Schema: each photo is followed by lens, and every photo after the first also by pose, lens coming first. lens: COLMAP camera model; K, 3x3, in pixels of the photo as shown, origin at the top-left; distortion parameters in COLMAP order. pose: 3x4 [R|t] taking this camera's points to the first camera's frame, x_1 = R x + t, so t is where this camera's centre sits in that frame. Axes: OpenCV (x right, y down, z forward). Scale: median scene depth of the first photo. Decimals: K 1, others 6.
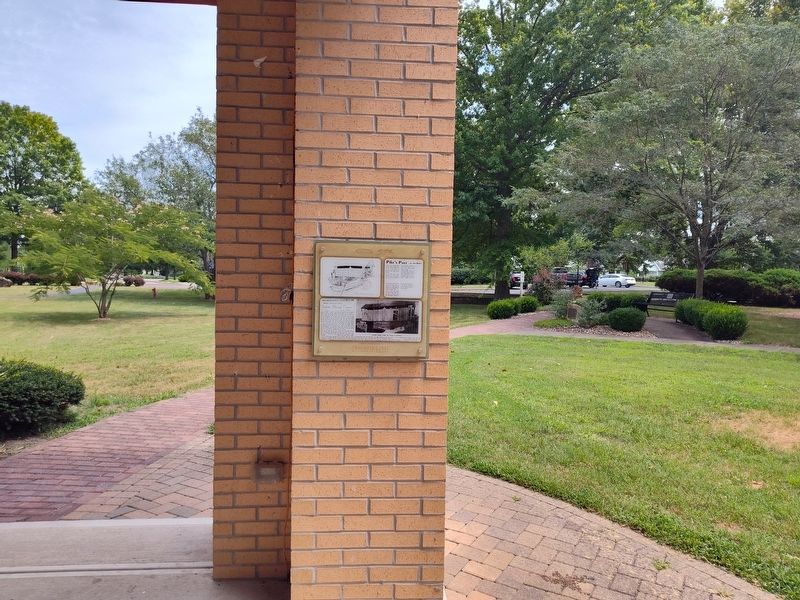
lens RADIAL K [[543.2, 0, 400.0], [0, 543.2, 300.0], [0, 0, 1]] dist [0.004535, -0.000914]
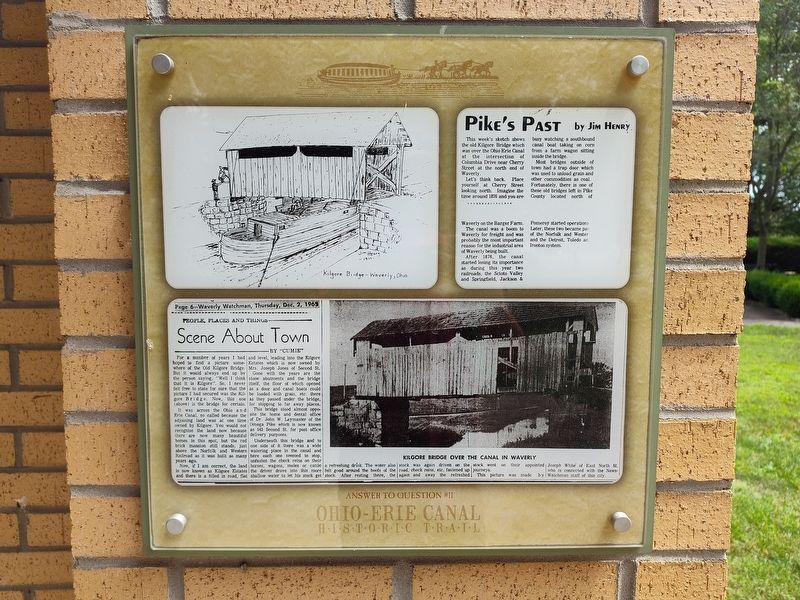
lens RADIAL K [[561.7, 0, 397.3], [0, 561.7, 295.7], [0, 0, 1]] dist [-0.007360, -0.003120]
pose [[0.999092, -0.020429, -0.037398, -0.044394], [0.021525, 0.999344, 0.029136, -0.008911], [0.036778, -0.029914, 0.998876, 0.771661]]
